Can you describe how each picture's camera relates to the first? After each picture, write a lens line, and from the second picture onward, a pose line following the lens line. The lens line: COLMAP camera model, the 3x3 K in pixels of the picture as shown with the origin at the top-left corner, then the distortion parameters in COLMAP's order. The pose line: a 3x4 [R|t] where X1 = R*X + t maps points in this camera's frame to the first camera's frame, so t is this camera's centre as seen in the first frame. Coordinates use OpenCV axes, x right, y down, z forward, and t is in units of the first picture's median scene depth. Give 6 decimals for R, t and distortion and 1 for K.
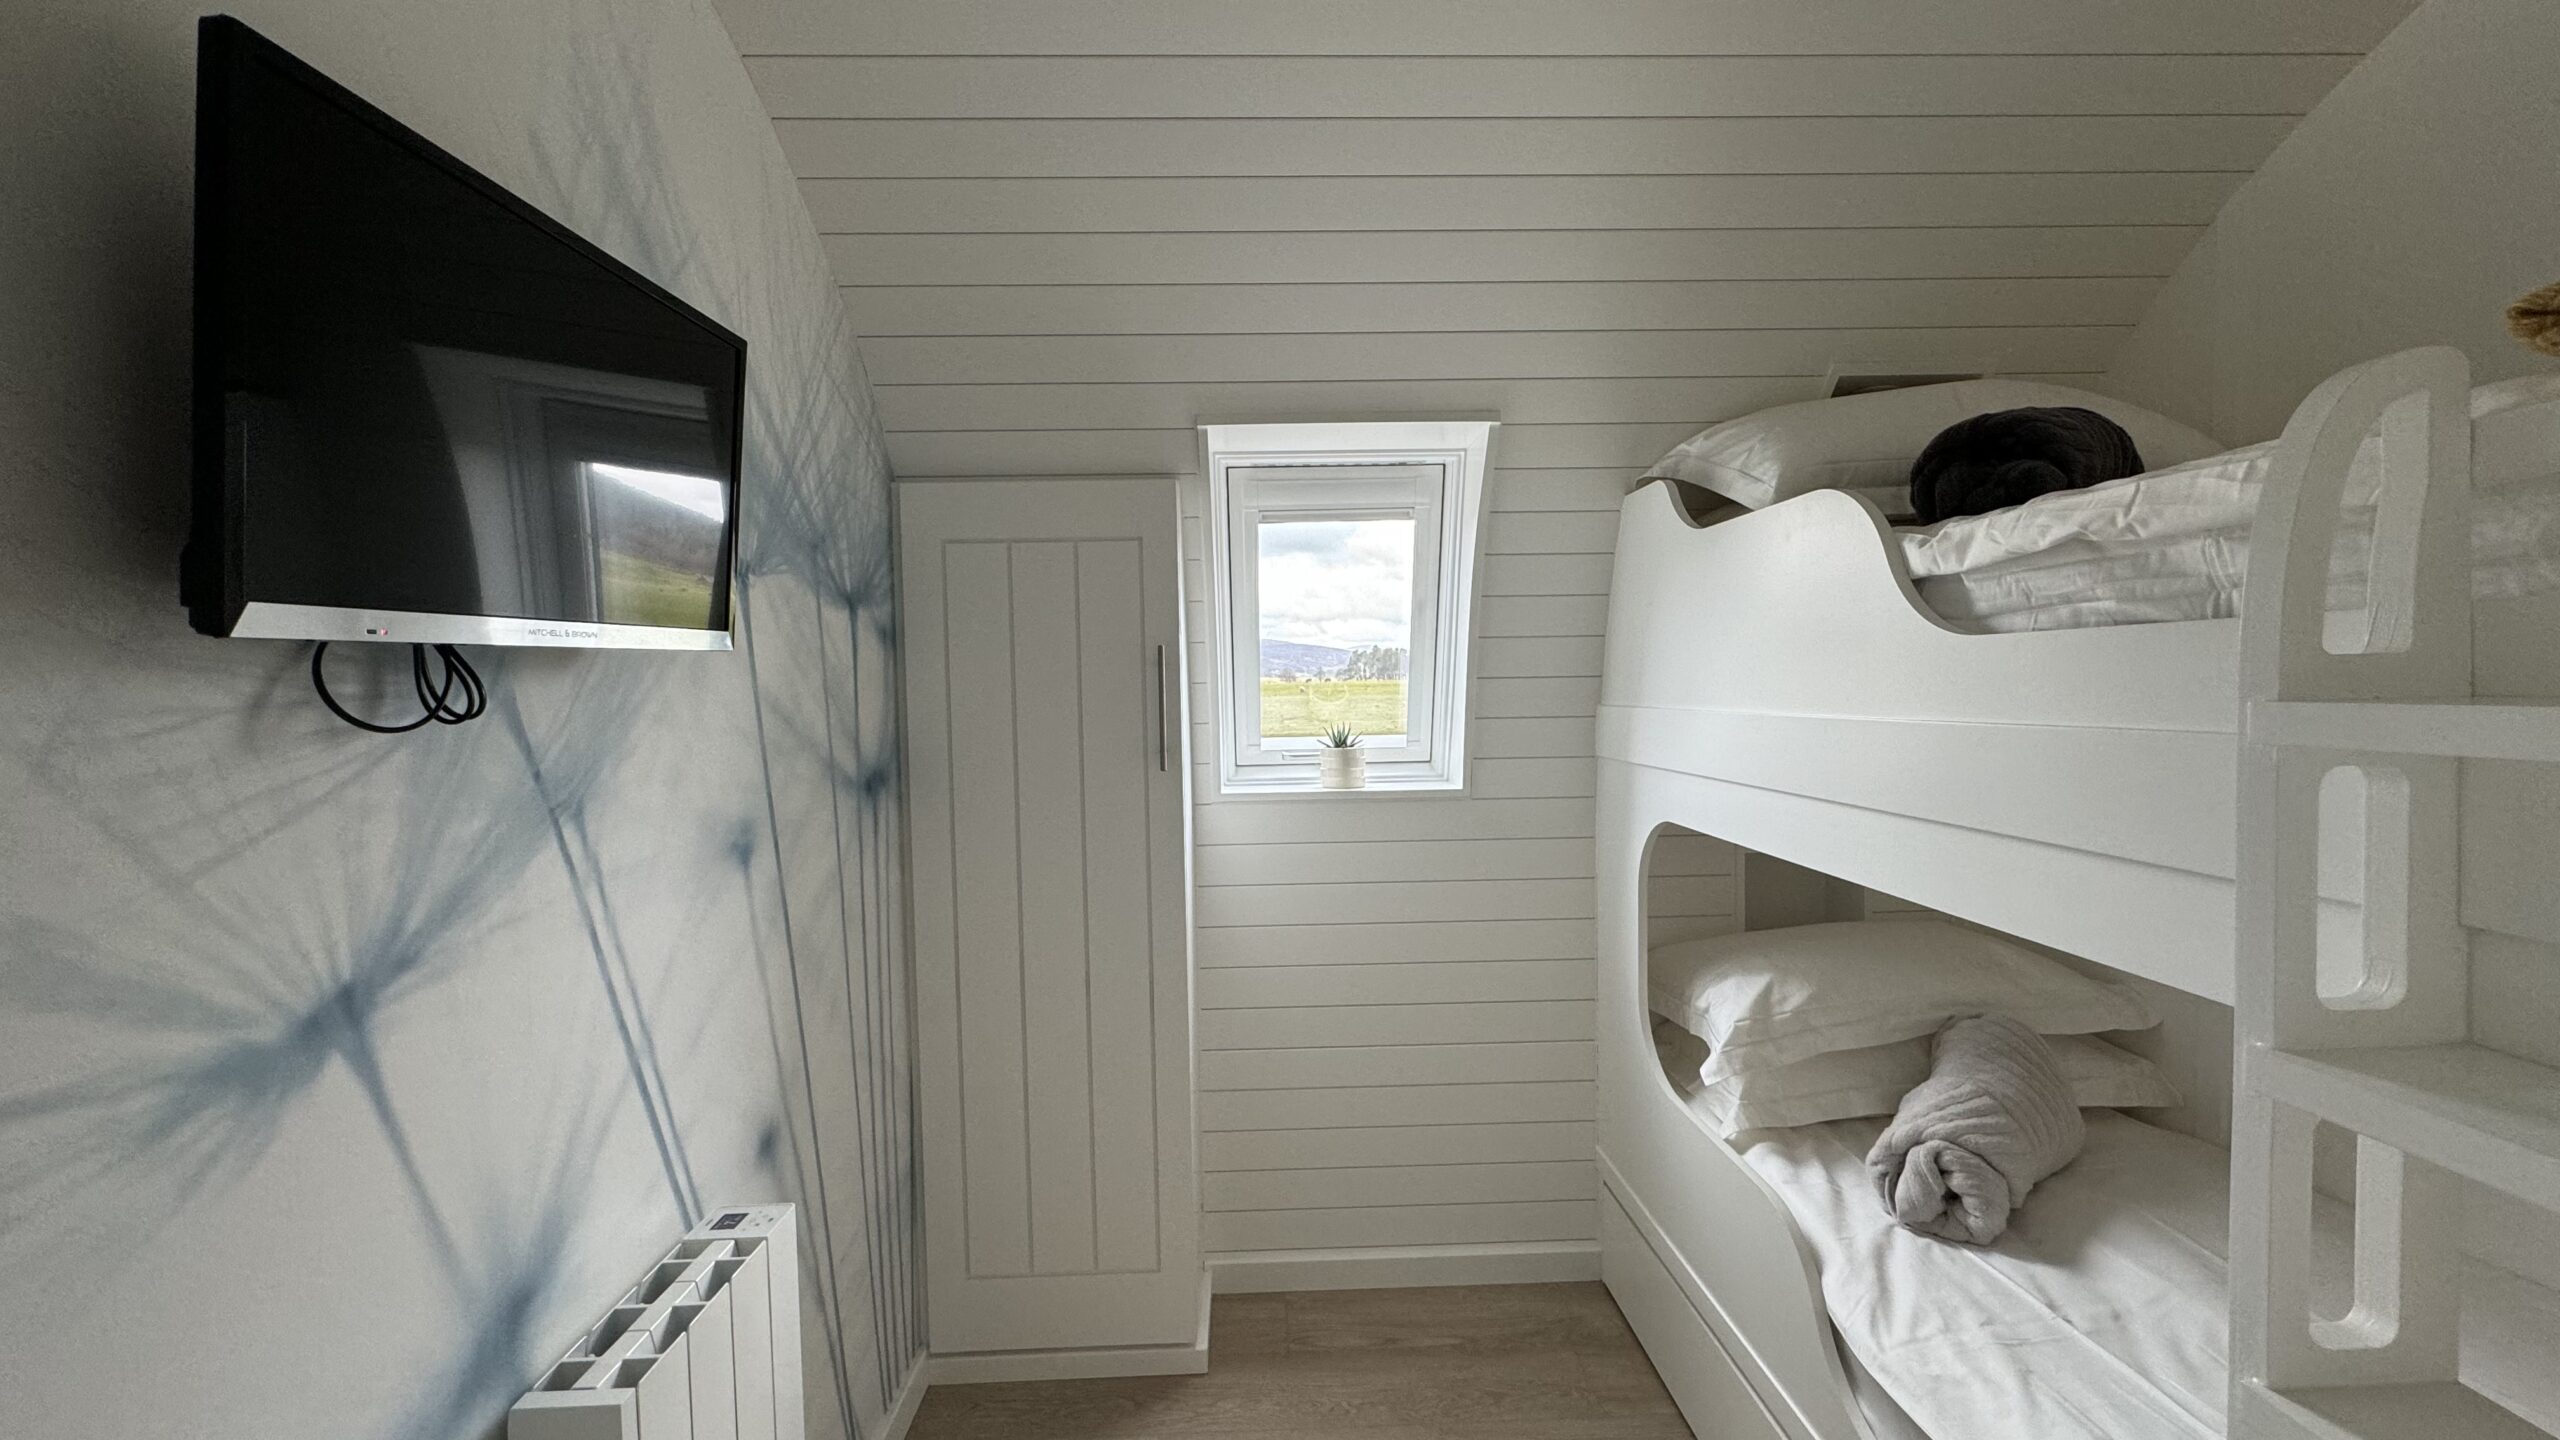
lens RADIAL K [[1014.4, 0, 1273.6], [0, 1014.4, 722.1], [0, 0, 1]] dist [-0.010694, 0.004250]
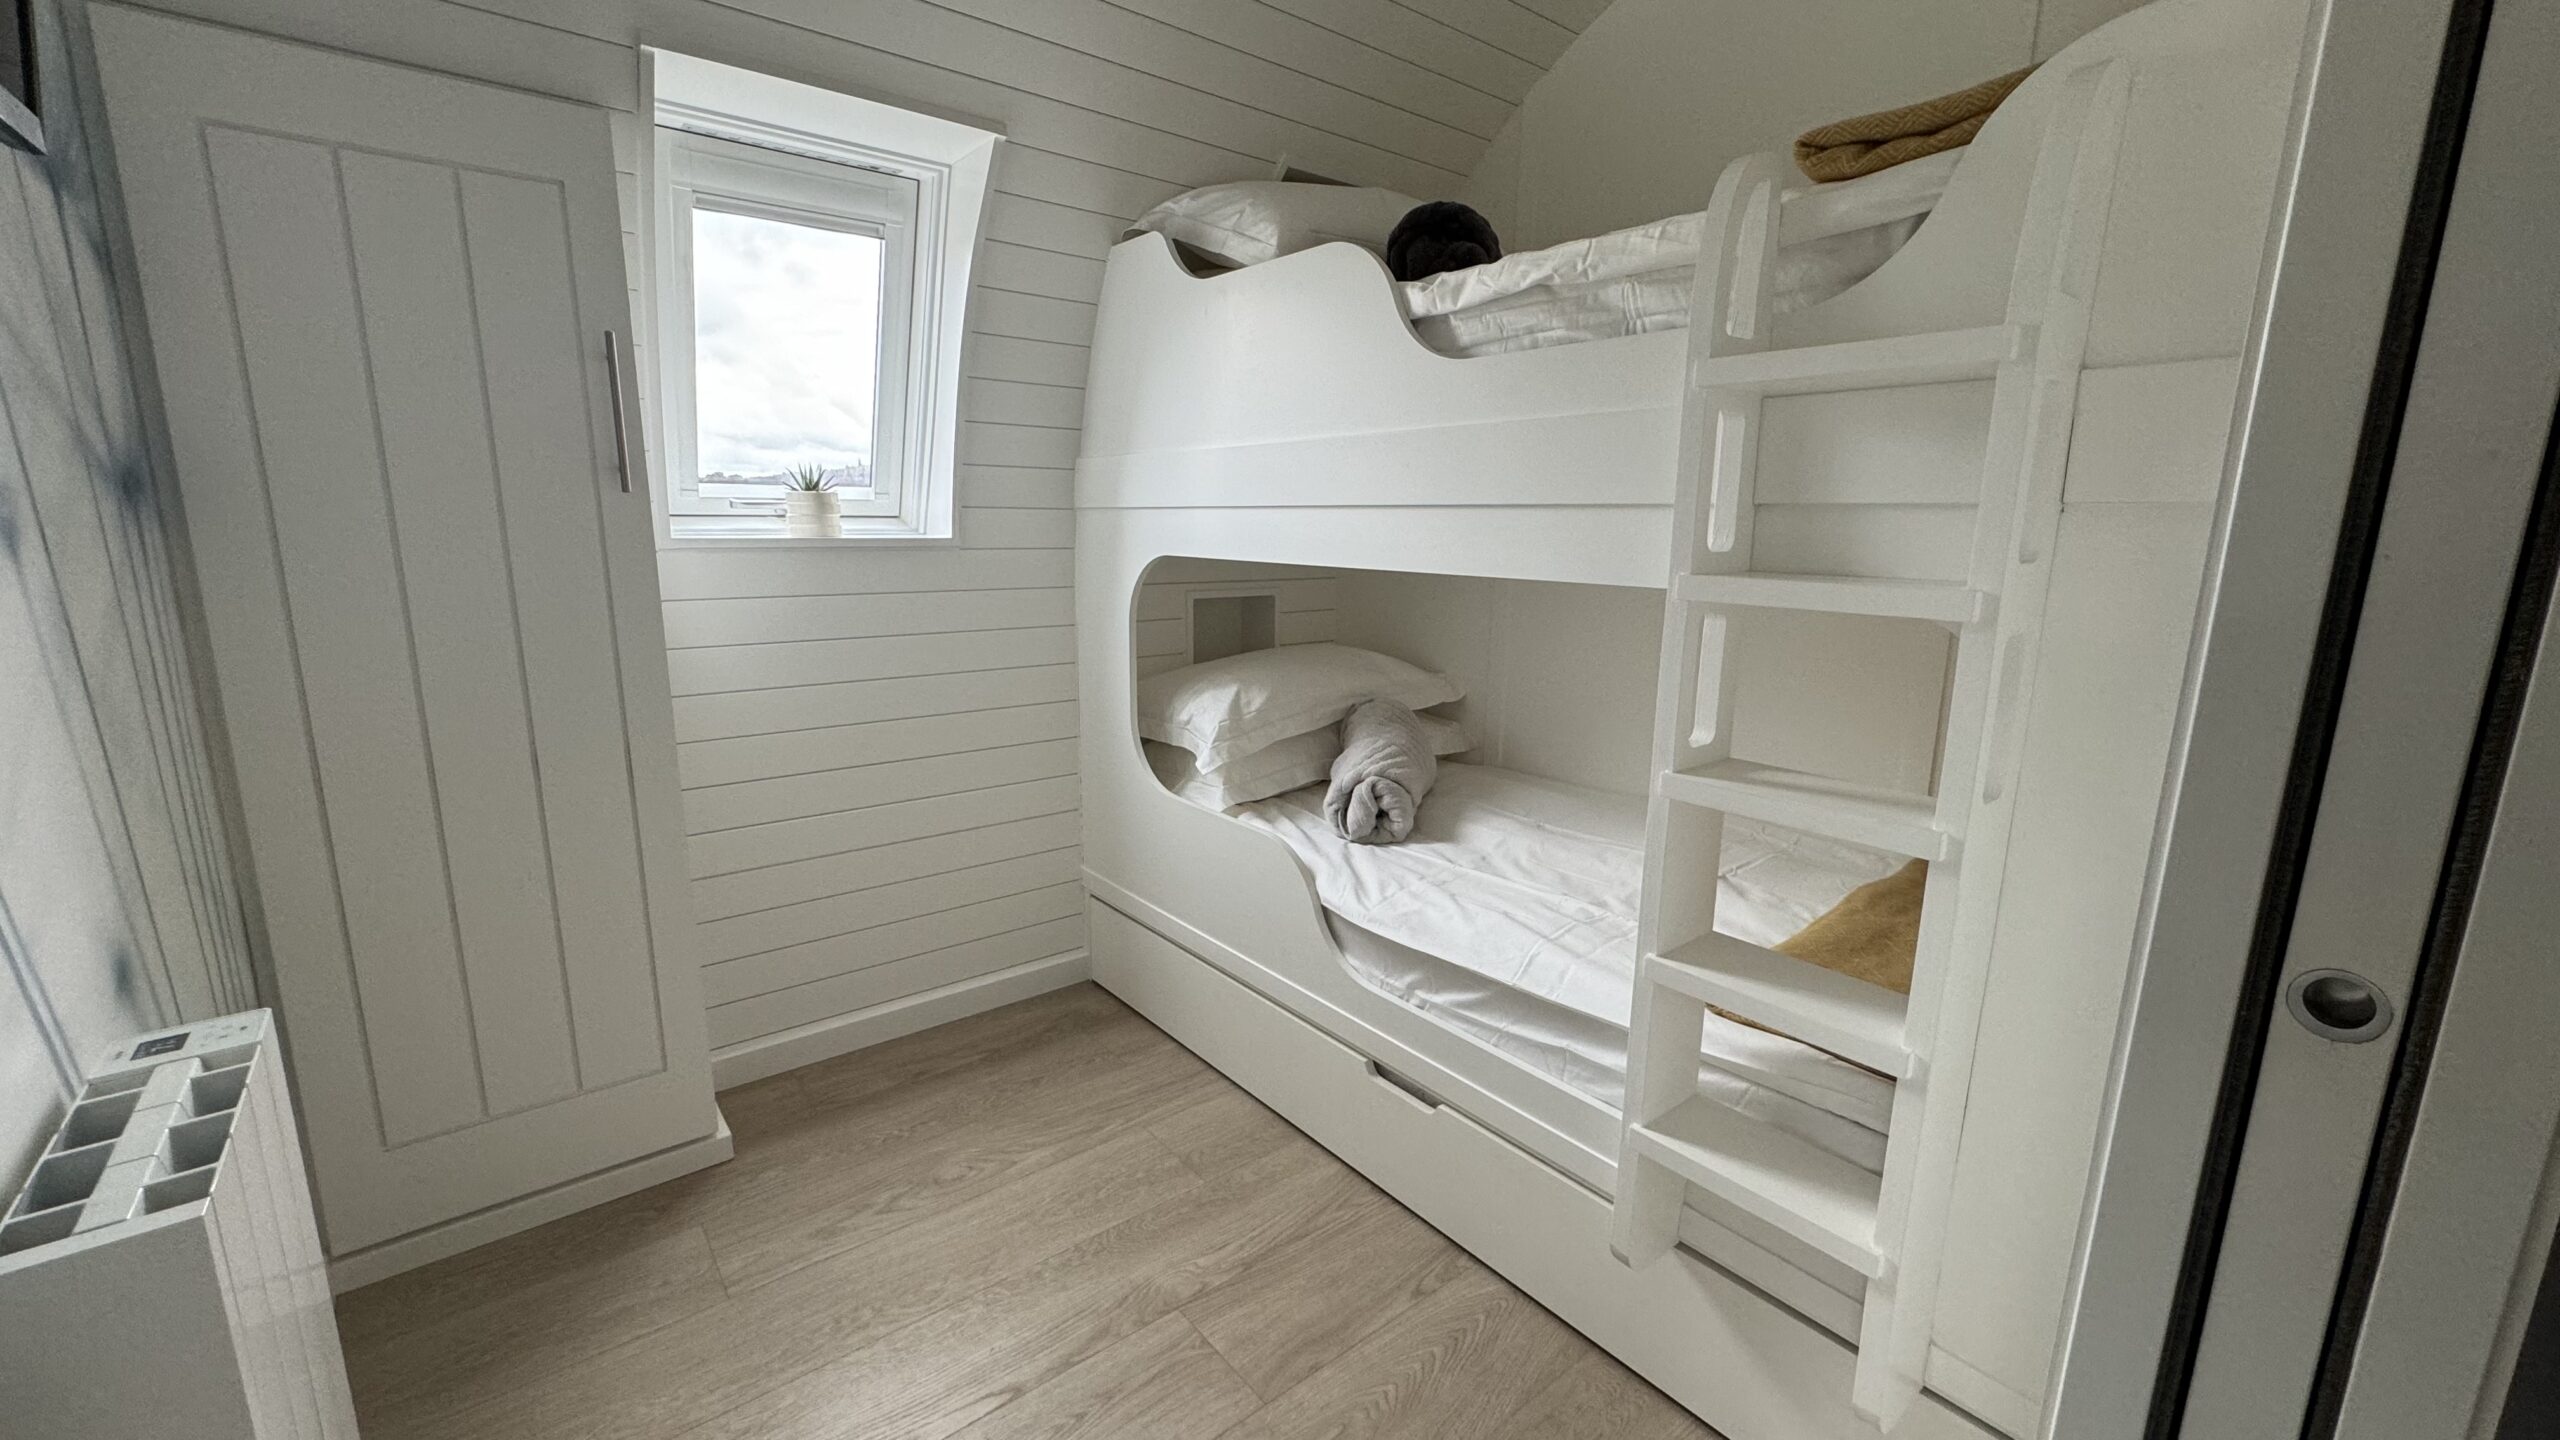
lens RADIAL K [[1014.4, 0, 1273.6], [0, 1014.4, 722.1], [0, 0, 1]] dist [-0.010694, 0.004250]
pose [[0.796121, -0.091293, 0.598212, -0.243682], [-0.006533, 0.987200, 0.159350, 0.120506], [-0.605103, -0.130770, 0.785334, 0.020563]]
